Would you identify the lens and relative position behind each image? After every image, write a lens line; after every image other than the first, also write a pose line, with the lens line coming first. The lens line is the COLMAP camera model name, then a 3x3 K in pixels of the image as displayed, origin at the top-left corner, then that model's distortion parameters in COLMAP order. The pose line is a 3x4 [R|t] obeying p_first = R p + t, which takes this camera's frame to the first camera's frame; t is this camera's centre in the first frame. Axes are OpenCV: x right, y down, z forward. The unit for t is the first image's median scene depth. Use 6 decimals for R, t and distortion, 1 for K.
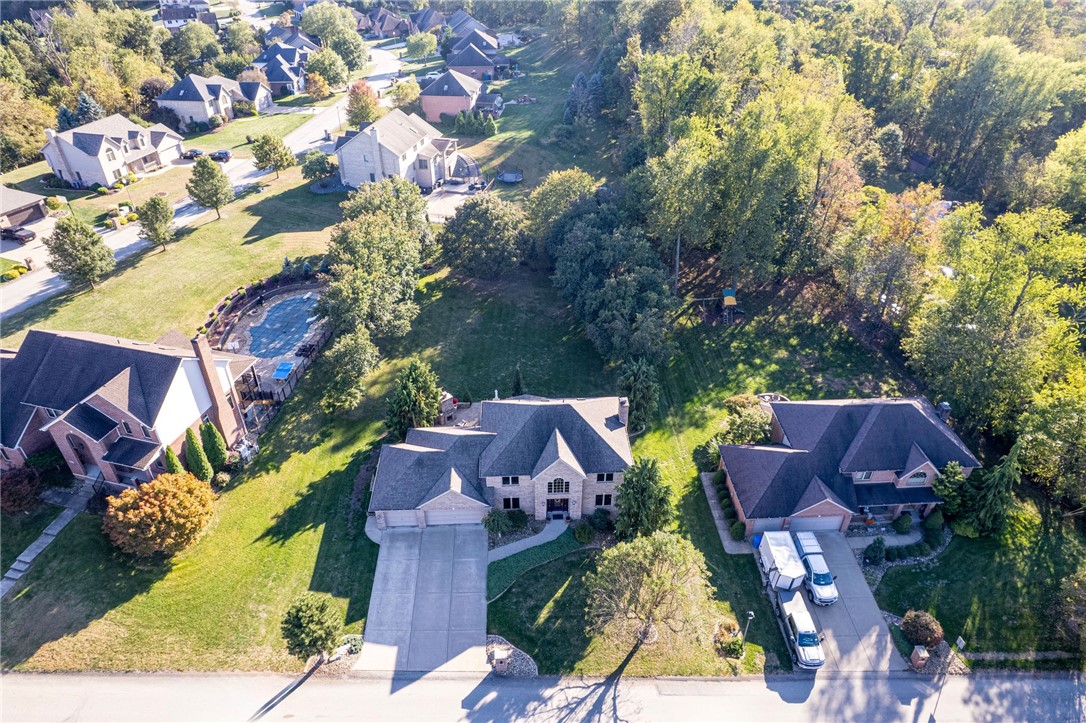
lens RADIAL K [[699.7, 0, 548.4], [0, 699.7, 358.3], [0, 0, 1]] dist [-0.050861, 0.034176]
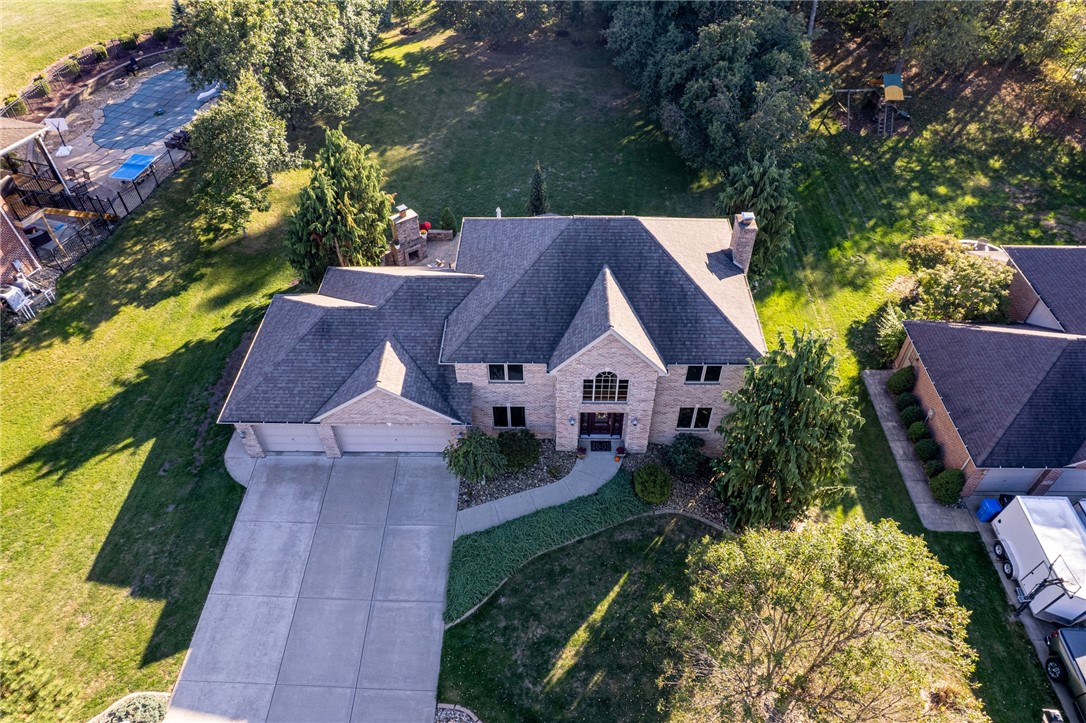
lens RADIAL K [[699.7, 0, 553.3], [0, 699.7, 393.0], [0, 0, 1]] dist [-0.050861, 0.034176]
pose [[0.997952, 0.041774, -0.048448, 0.001934], [-0.030412, 0.976100, 0.215186, 0.079331], [0.056279, -0.213271, 0.975371, 0.498377]]
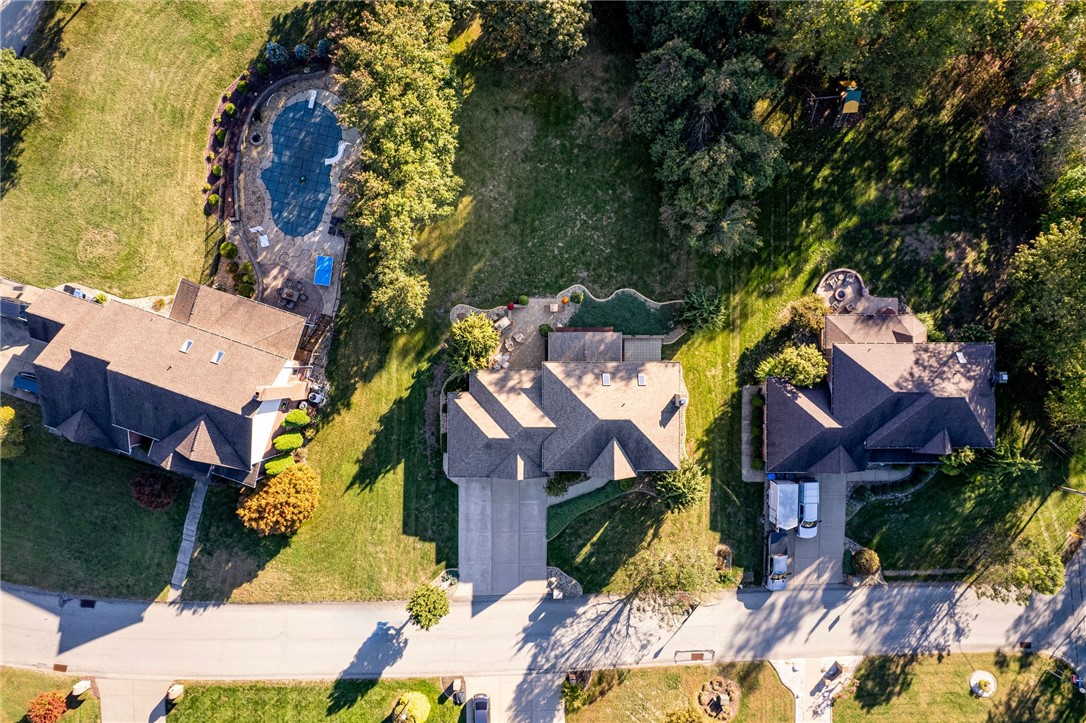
lens RADIAL K [[699.7, 0, 552.0], [0, 699.7, 363.6], [0, 0, 1]] dist [-0.050861, 0.034176]
pose [[0.998263, 0.057675, 0.012038, -0.098799], [-0.042447, 0.562317, 0.825832, -0.802510], [0.040861, -0.824908, 0.563788, 0.461620]]
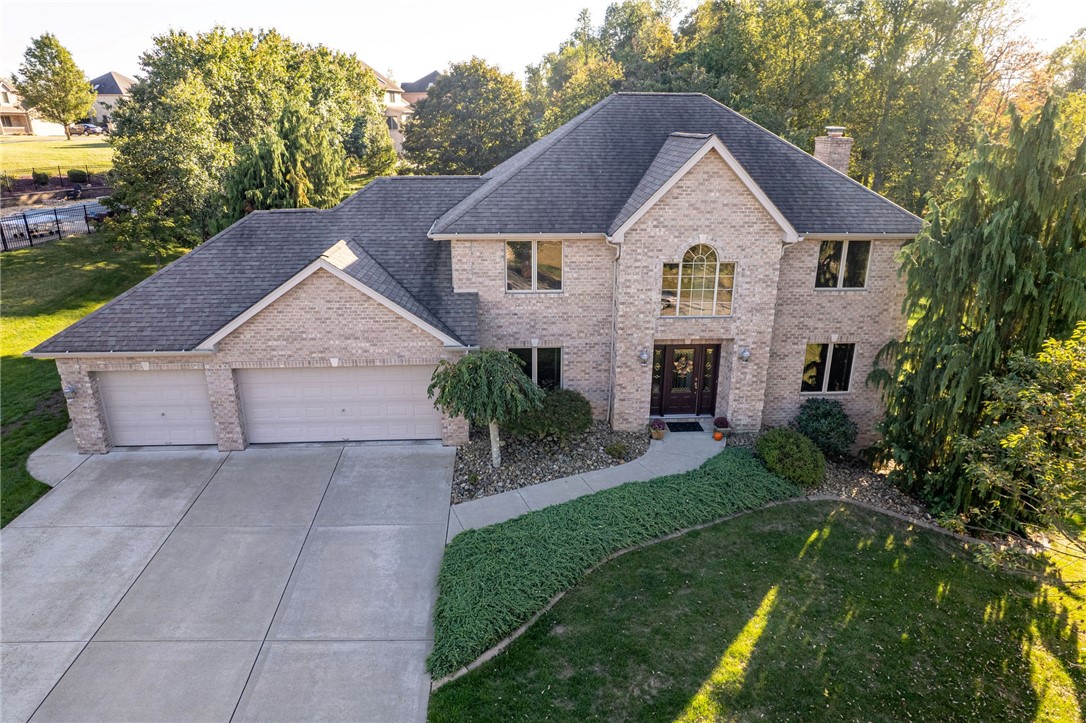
lens RADIAL K [[699.7, 0, 545.6], [0, 699.7, 362.7], [0, 0, 1]] dist [-0.050861, 0.034176]
pose [[0.999962, -0.008344, 0.002543, -0.047402], [0.008712, 0.969665, -0.244284, 0.268373], [-0.000427, 0.244296, 0.969701, 0.678187]]
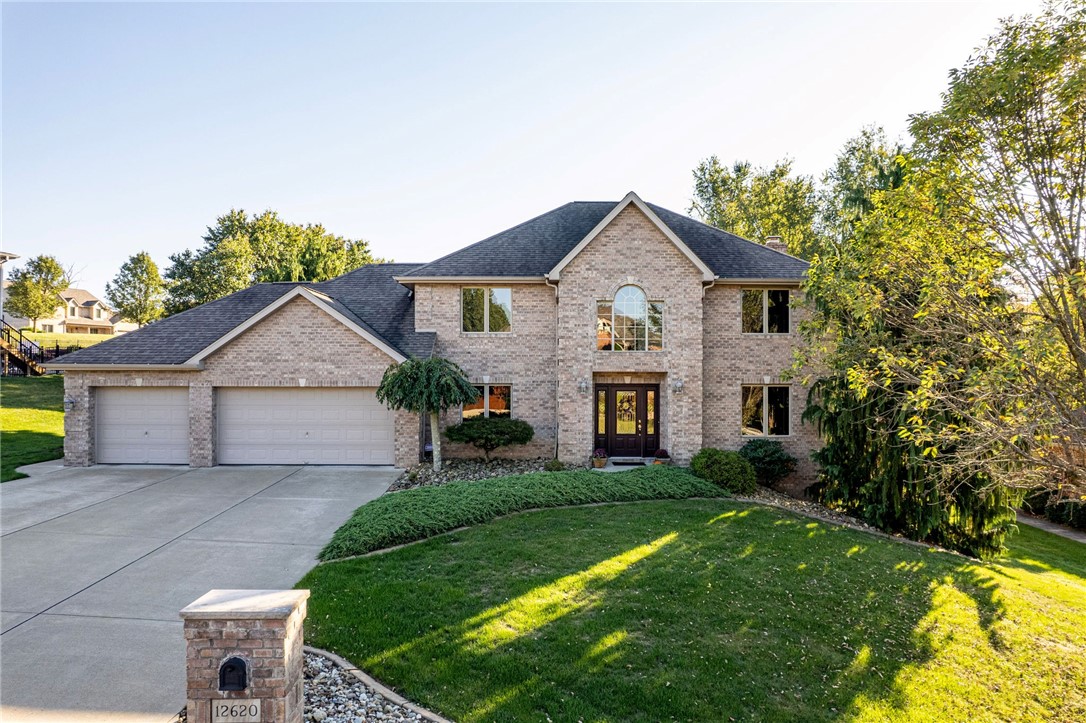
lens RADIAL K [[699.7, 0, 545.3], [0, 699.7, 359.9], [0, 0, 1]] dist [-0.050861, 0.034176]
pose [[0.998570, -0.010752, -0.052374, -0.007619], [-0.020262, 0.830403, -0.556794, 0.358632], [0.049478, 0.557059, 0.828998, 0.688968]]
